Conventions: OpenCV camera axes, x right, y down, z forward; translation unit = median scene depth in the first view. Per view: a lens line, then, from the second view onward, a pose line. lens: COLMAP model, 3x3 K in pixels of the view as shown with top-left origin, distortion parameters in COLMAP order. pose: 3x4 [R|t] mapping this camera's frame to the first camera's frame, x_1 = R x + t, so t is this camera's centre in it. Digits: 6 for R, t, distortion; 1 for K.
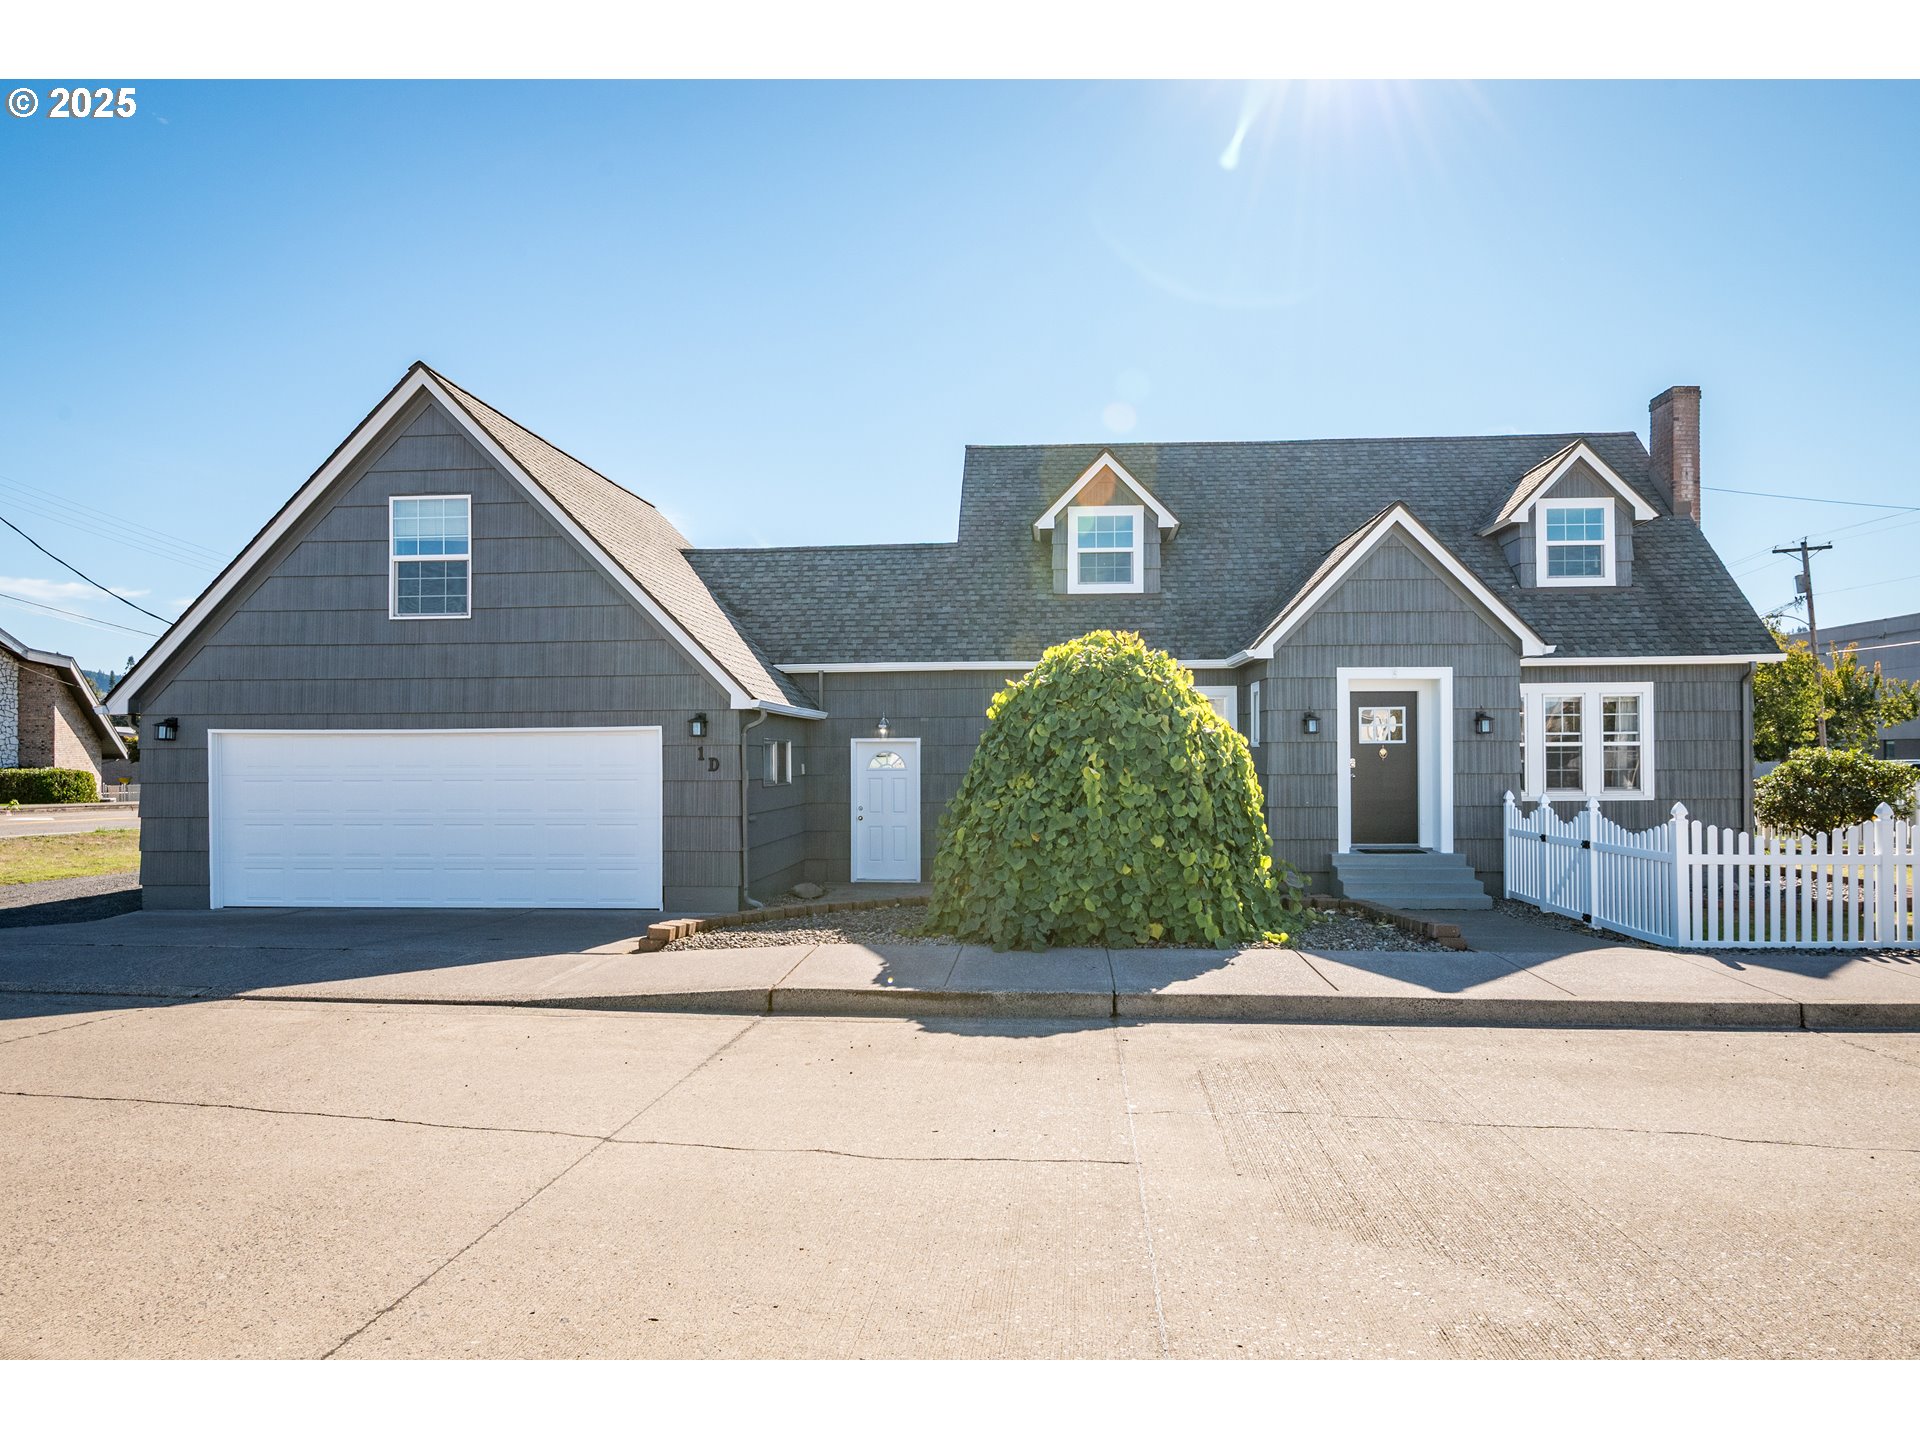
lens RADIAL K [[1101.9, 0, 959.9], [0, 1101.9, 762.1], [0, 0, 1]] dist [0.002739, -0.000361]
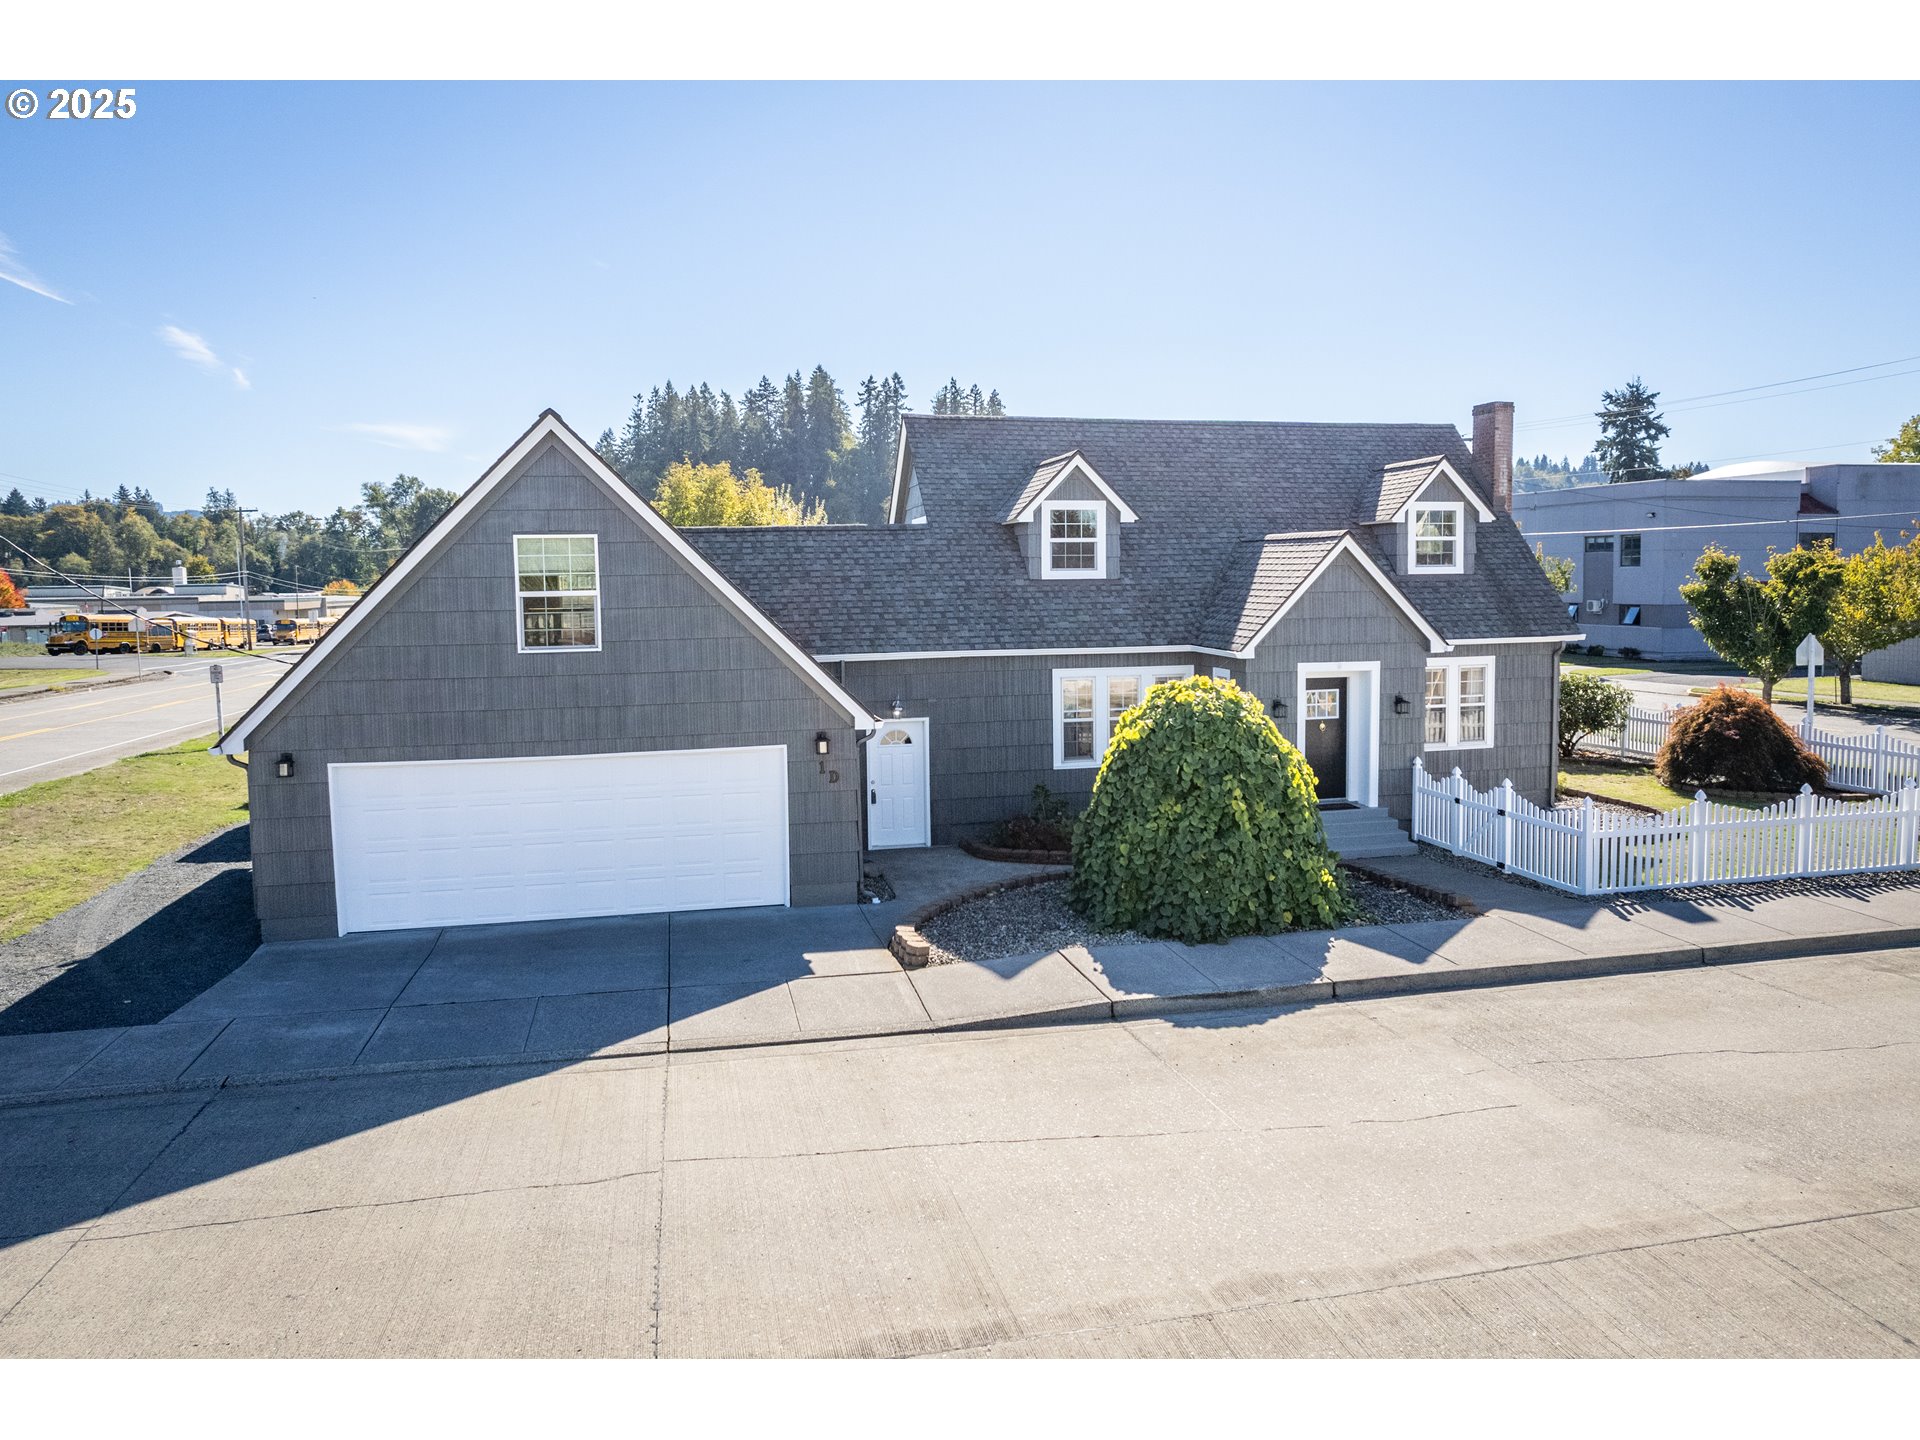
lens RADIAL K [[1240.9, 0, 922.2], [0, 1240.9, 706.2], [0, 0, 1]] dist [-0.006241, 0.000127]
pose [[0.962696, -0.037855, 0.267923, -0.439997], [0.014536, 0.995971, 0.088491, -0.168189], [-0.270193, -0.081295, 0.959368, -0.224262]]
